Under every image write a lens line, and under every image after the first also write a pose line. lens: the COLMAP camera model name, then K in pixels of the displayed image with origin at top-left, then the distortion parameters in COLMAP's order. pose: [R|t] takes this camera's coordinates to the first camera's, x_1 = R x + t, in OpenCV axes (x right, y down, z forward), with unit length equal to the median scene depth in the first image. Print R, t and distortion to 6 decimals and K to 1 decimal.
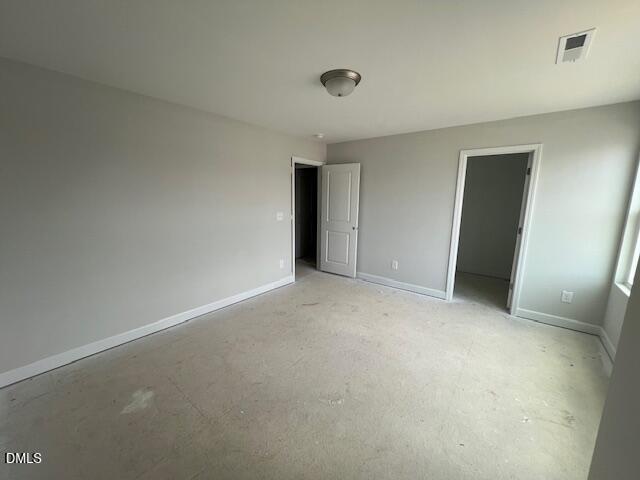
lens RADIAL K [[257.5, 0, 320.0], [0, 257.5, 240.0], [0, 0, 1]] dist [0.003050, -0.002169]
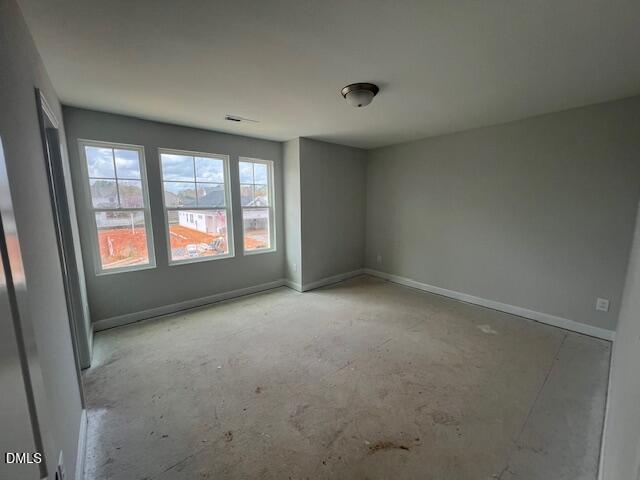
lens RADIAL K [[257.5, 0, 320.0], [0, 257.5, 240.0], [0, 0, 1]] dist [0.003050, -0.002169]
pose [[-0.980791, -0.035474, 0.191808, 0.008335], [0.026908, 0.949318, 0.313163, -0.260685], [-0.193196, 0.312309, -0.930128, 1.571890]]
